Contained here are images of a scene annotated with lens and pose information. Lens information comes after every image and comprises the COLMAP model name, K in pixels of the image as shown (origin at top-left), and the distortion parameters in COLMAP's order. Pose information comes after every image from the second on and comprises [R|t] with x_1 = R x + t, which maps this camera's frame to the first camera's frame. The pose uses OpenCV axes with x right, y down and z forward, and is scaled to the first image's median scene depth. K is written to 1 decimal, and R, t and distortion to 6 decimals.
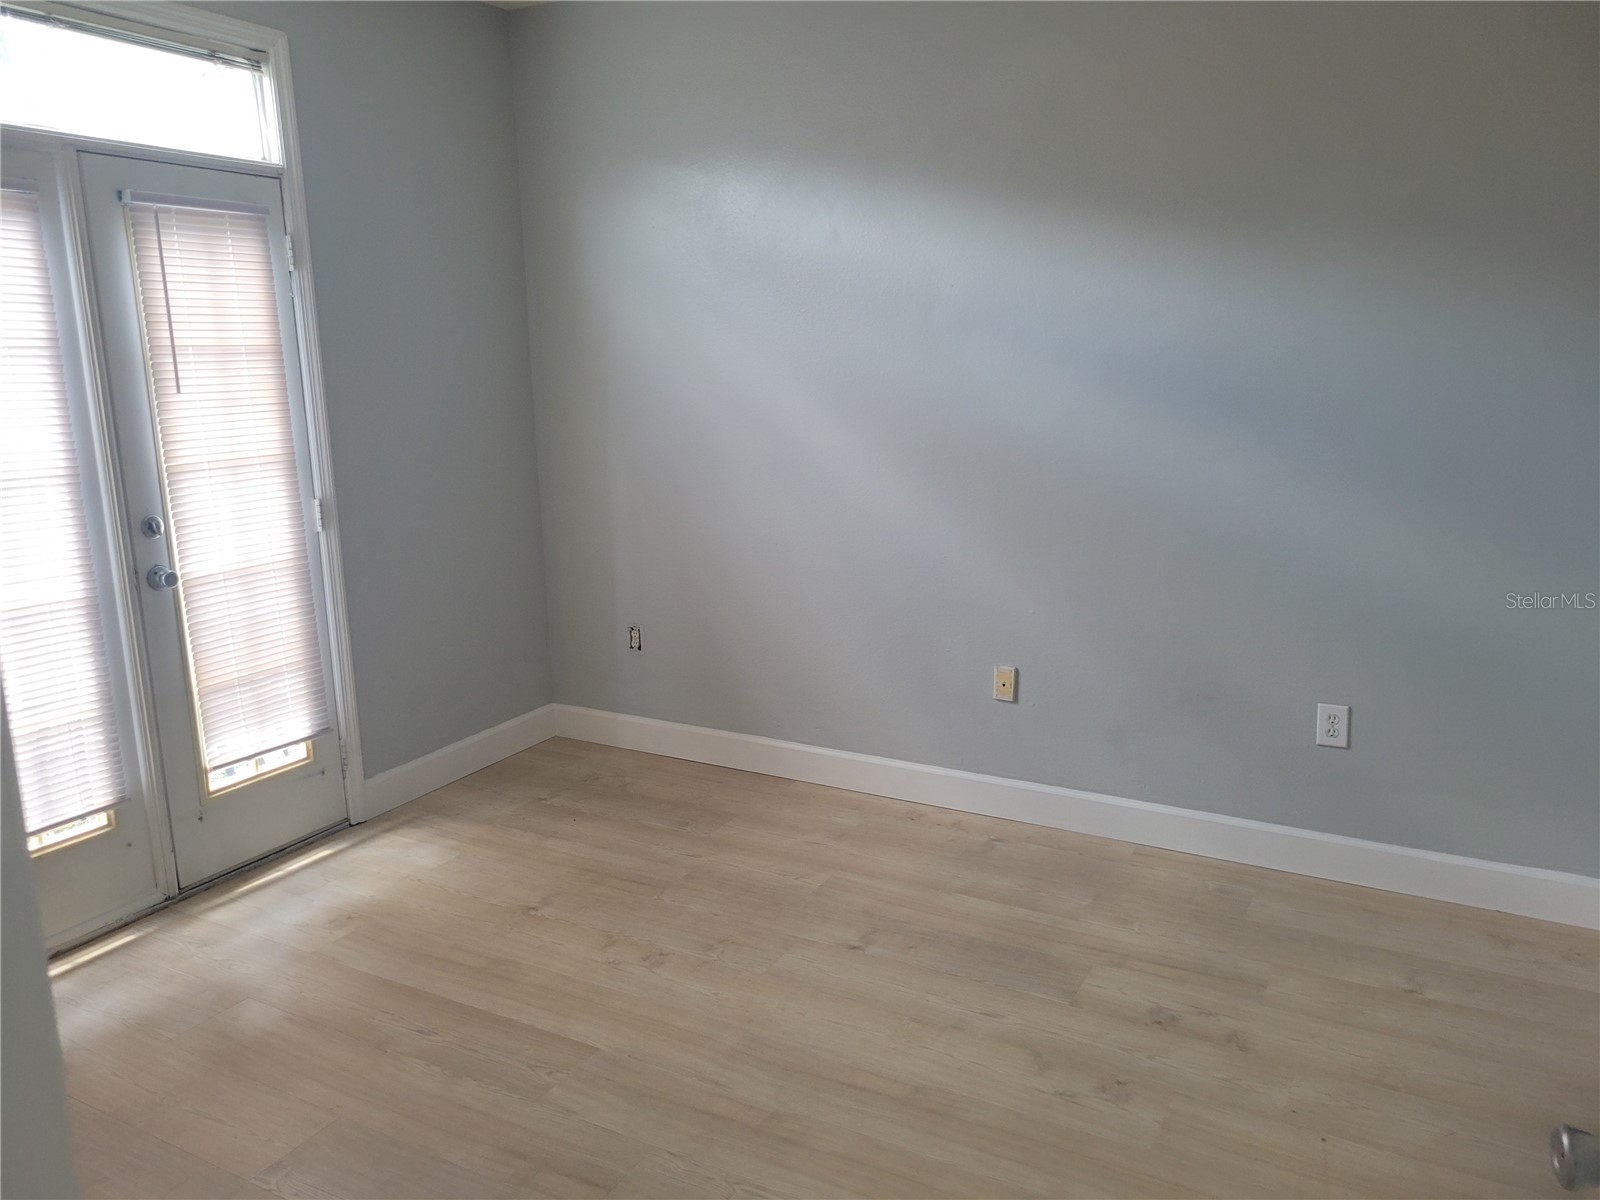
lens RADIAL K [[1117.1, 0, 800.0], [0, 1117.1, 600.0], [0, 0, 1]] dist [0.001115, -0.003012]
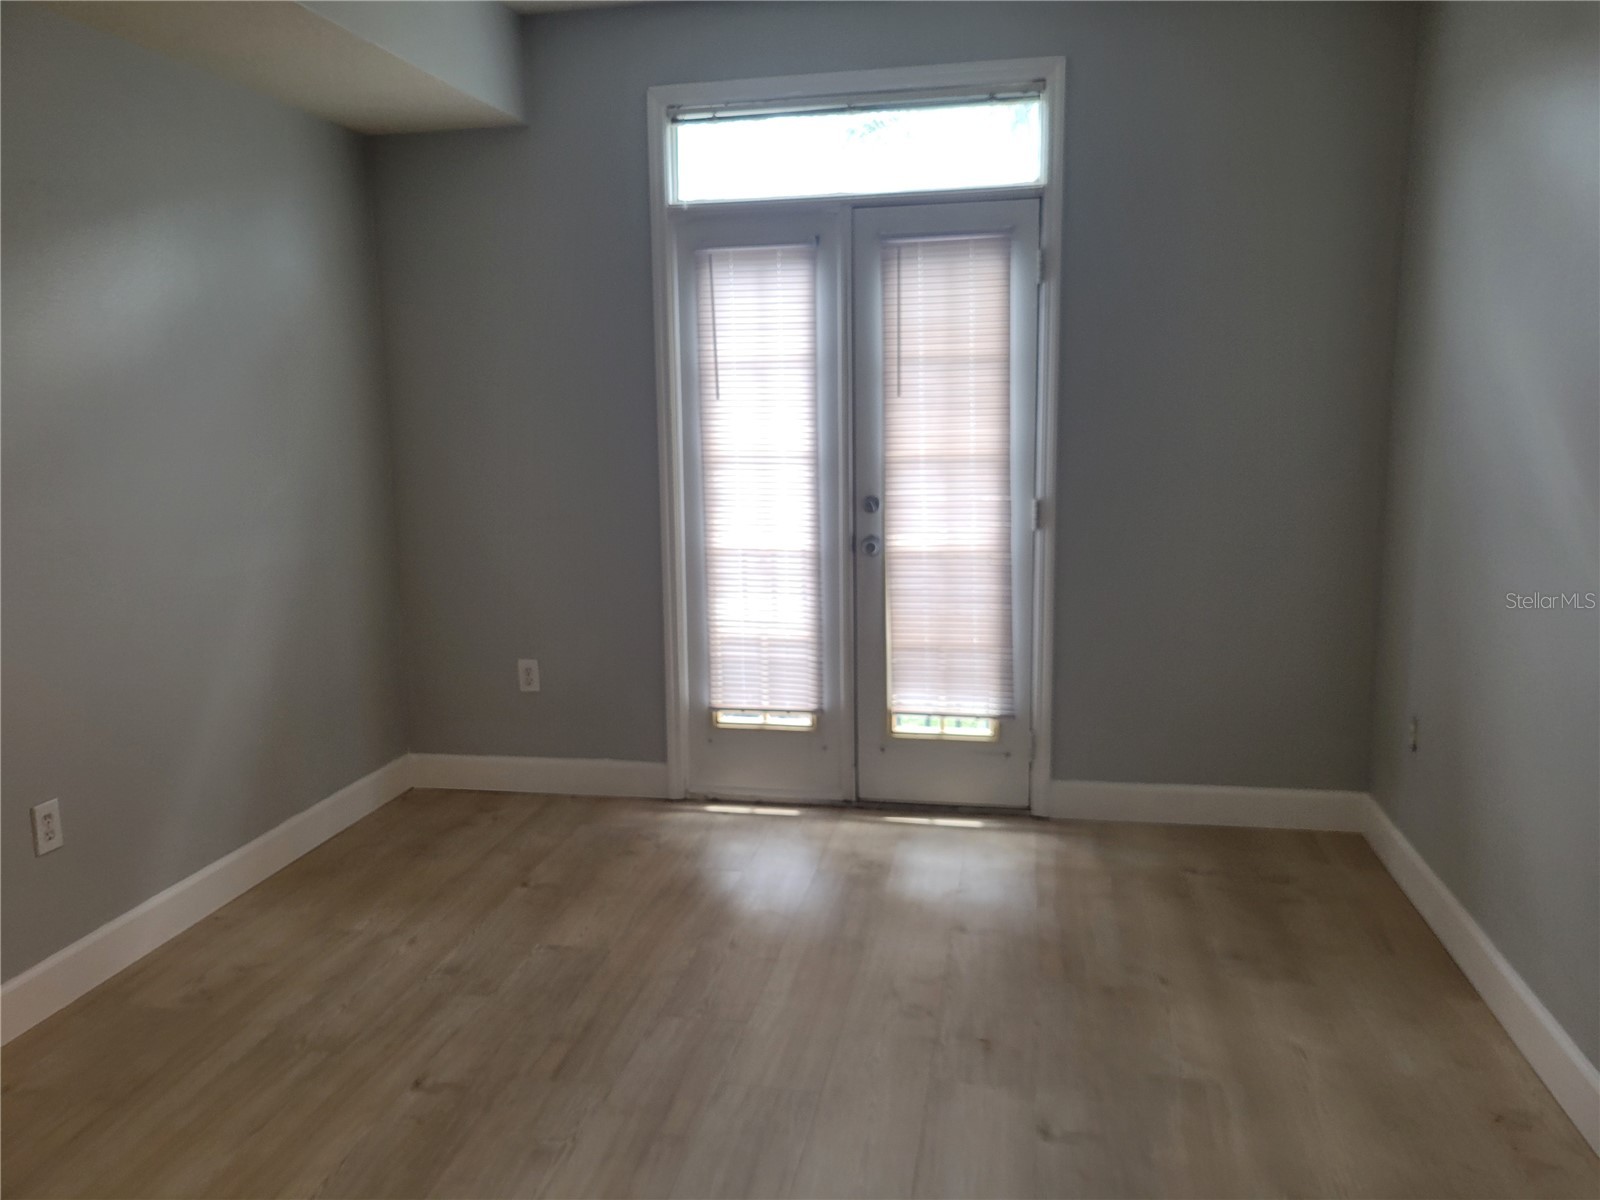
lens RADIAL K [[1198.8, 0, 796.6], [0, 1198.8, 616.9], [0, 0, 1]] dist [-0.007229, -0.006082]
pose [[0.328719, 0.191494, -0.924810, 0.604753], [-0.185414, 0.973257, 0.135621, -0.102260], [0.926048, 0.126891, 0.355434, 0.441516]]
